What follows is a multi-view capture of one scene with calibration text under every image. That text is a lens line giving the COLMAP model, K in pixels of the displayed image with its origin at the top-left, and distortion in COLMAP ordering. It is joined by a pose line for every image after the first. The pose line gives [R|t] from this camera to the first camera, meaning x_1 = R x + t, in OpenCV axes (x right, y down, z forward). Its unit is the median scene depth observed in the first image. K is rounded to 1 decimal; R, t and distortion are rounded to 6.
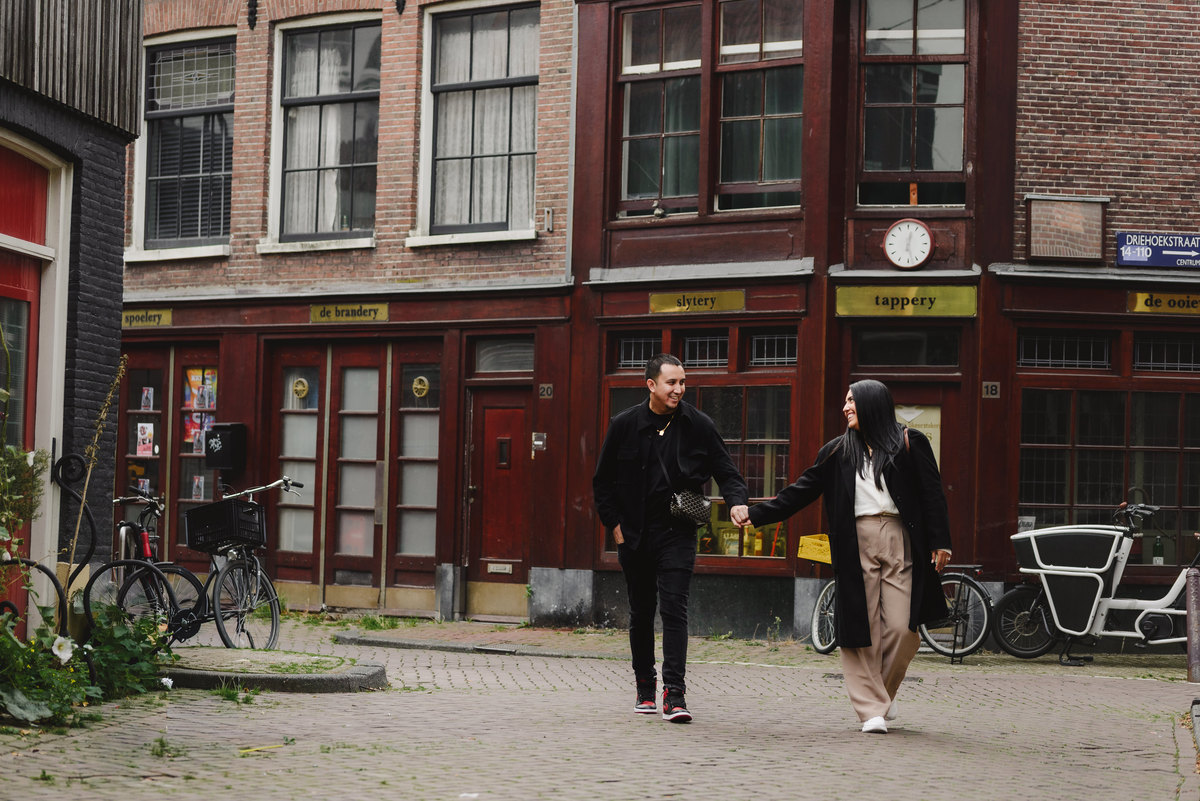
lens RADIAL K [[3840.3, 0, 616.6], [0, 3840.3, 485.6], [0, 0, 1]] dist [0.051765, 1.088713]
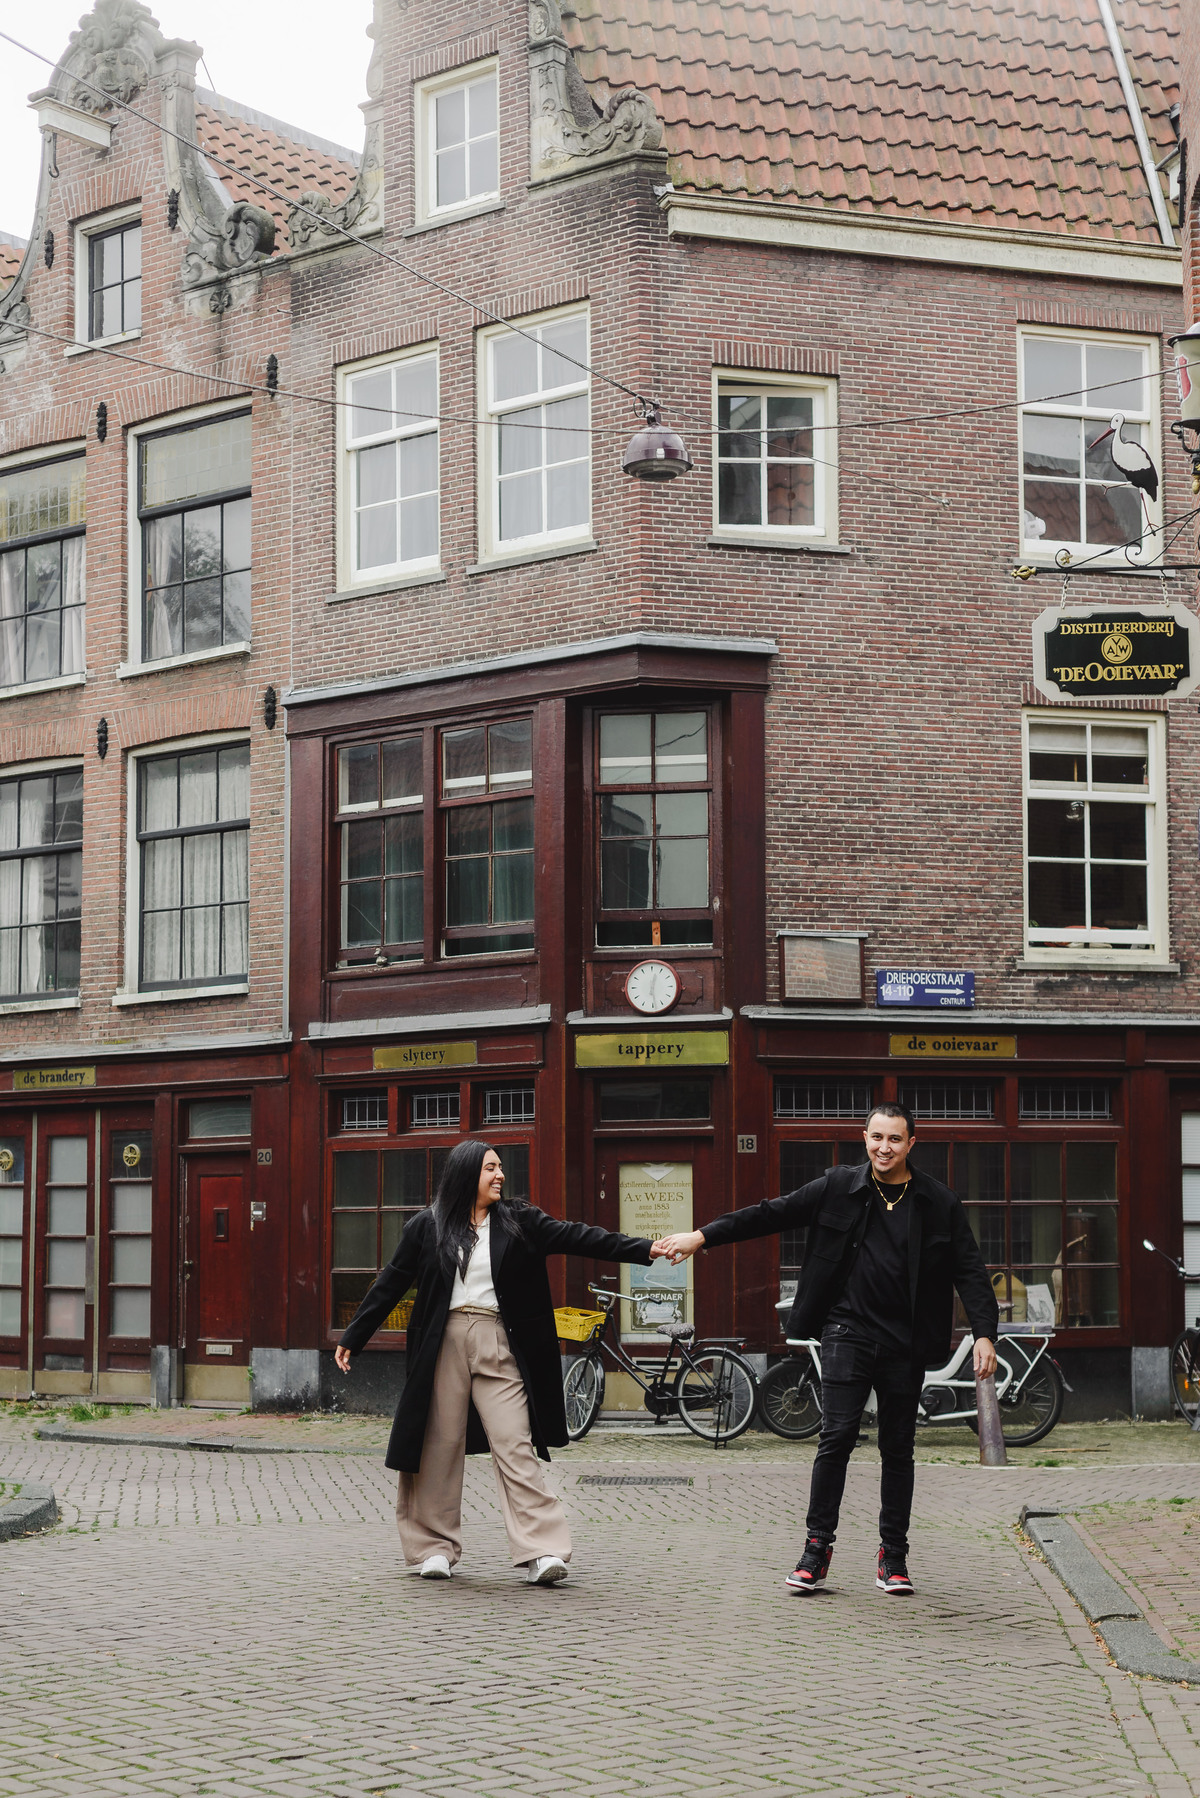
lens RADIAL K [[5754.1, 0, 600.1], [0, 5754.1, 793.2], [0, 0, 1]] dist [0.051765, 1.088713]
pose [[0.998247, -0.021161, 0.055269, -0.012130], [0.025933, 0.995861, -0.087109, 0.010852], [-0.053197, 0.088389, 0.994664, -0.383781]]
